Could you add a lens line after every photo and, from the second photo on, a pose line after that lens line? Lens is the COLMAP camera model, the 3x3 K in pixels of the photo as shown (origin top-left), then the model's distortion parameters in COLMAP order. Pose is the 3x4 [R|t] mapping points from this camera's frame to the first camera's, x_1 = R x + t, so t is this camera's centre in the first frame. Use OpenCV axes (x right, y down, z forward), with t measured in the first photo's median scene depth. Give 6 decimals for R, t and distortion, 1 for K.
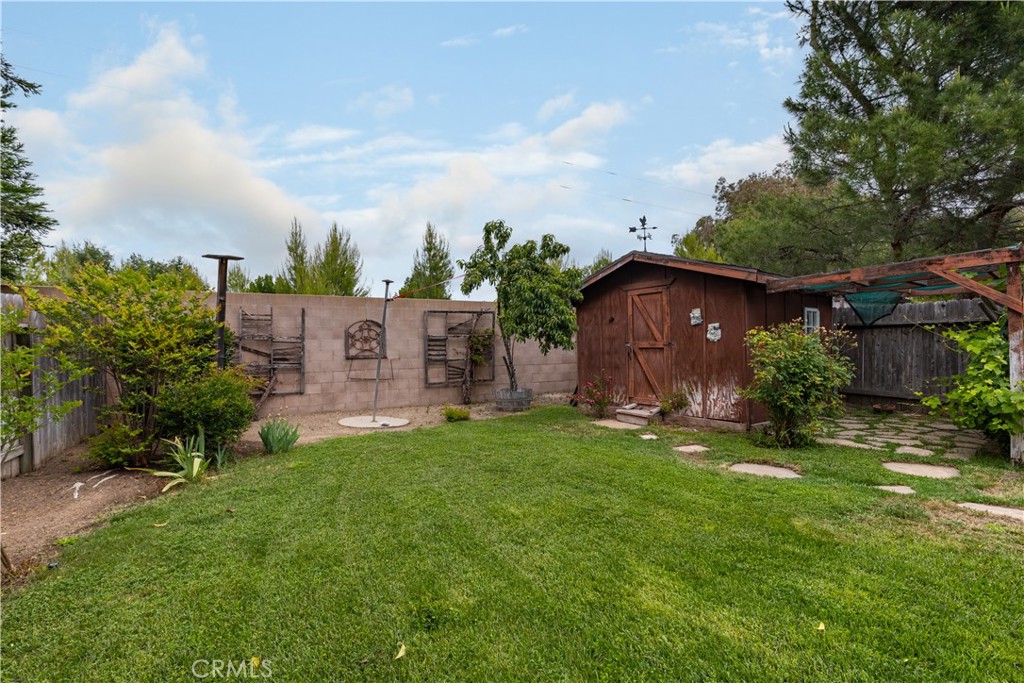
lens RADIAL K [[467.5, 0, 508.7], [0, 467.5, 343.6], [0, 0, 1]] dist [0.000758, 0.000016]
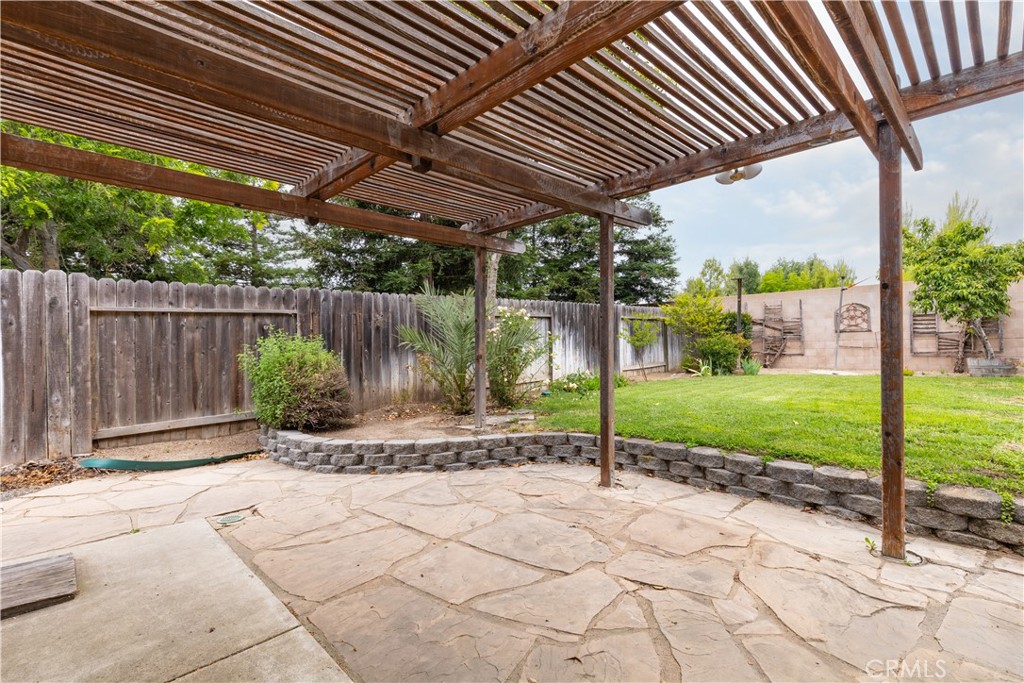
lens RADIAL K [[478.4, 0, 508.0], [0, 478.4, 338.2], [0, 0, 1]] dist [0.009608, 0.000247]
pose [[0.325742, -0.005117, -0.945445, 0.702967], [0.015859, 0.999874, 0.000052, 0.035575], [0.945326, -0.015011, 0.325782, -0.409034]]
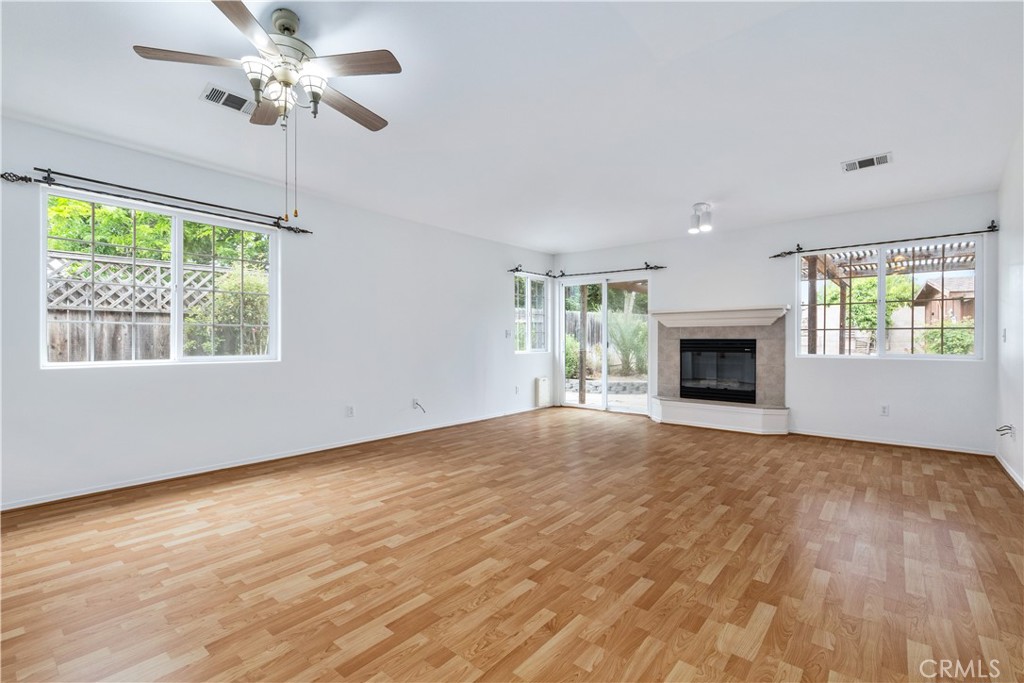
lens RADIAL K [[478.4, 0, 515.0], [0, 478.4, 339.0], [0, 0, 1]] dist [0.009608, 0.000247]
pose [[0.431942, 0.013043, -0.901807, 1.111937], [-0.005328, 0.999915, 0.011910, 0.028538], [0.901885, -0.000340, 0.431975, -1.155669]]
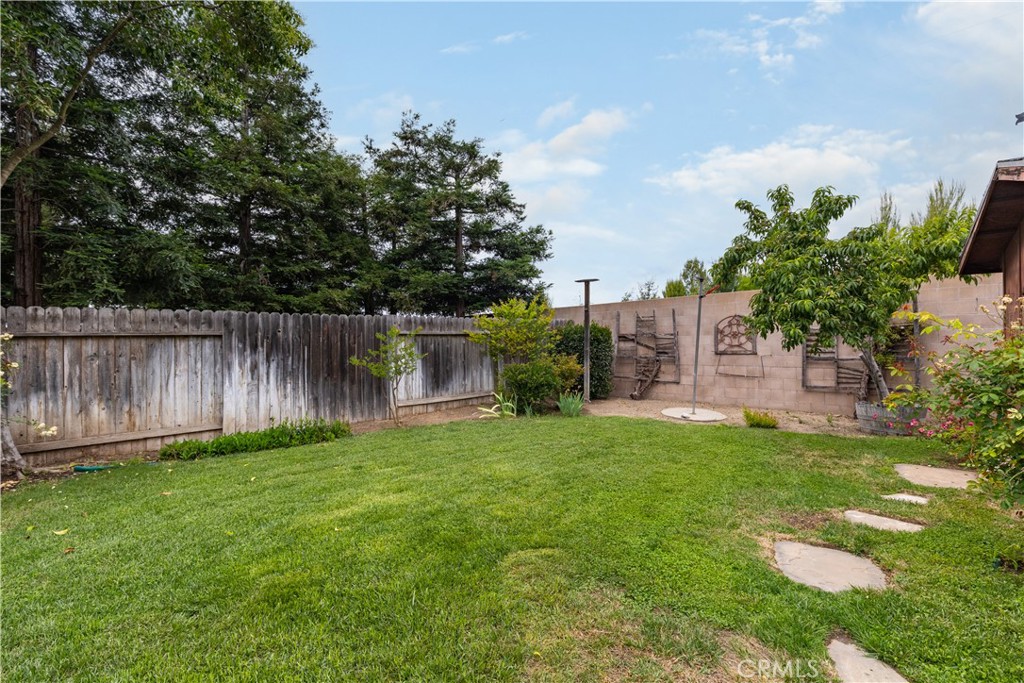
lens RADIAL K [[467.5, 0, 513.9], [0, 467.5, 346.3], [0, 0, 1]] dist [0.000758, 0.000016]
pose [[0.291096, 0.012309, -0.956615, 0.516150], [0.007548, 0.999857, 0.015162, -0.003294], [0.956664, -0.011634, 0.290962, 0.270687]]
